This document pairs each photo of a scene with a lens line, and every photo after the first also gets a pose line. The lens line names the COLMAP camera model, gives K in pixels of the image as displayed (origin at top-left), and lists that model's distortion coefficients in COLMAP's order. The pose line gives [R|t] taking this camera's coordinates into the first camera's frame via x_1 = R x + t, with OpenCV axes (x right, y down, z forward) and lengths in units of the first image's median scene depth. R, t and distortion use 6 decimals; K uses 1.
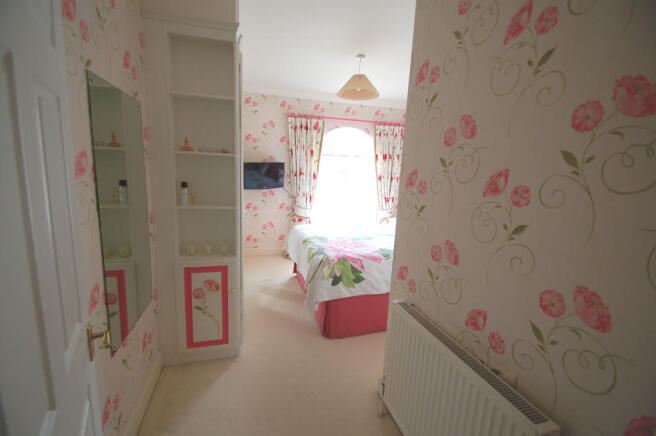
lens RADIAL K [[290.1, 0, 324.3], [0, 290.1, 217.6], [0, 0, 1]] dist [-0.000498, -0.001921]
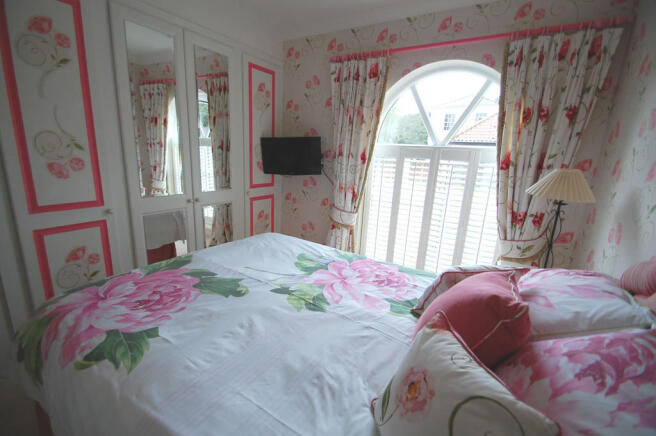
lens RADIAL K [[290.1, 0, 327.1], [0, 290.1, 220.2], [0, 0, 1]] dist [-0.000498, -0.001921]
pose [[0.664761, 0.165922, -0.728397, 0.376129], [-0.135163, 0.985645, 0.101167, -0.069320], [0.734727, 0.031200, 0.677645, 0.552188]]
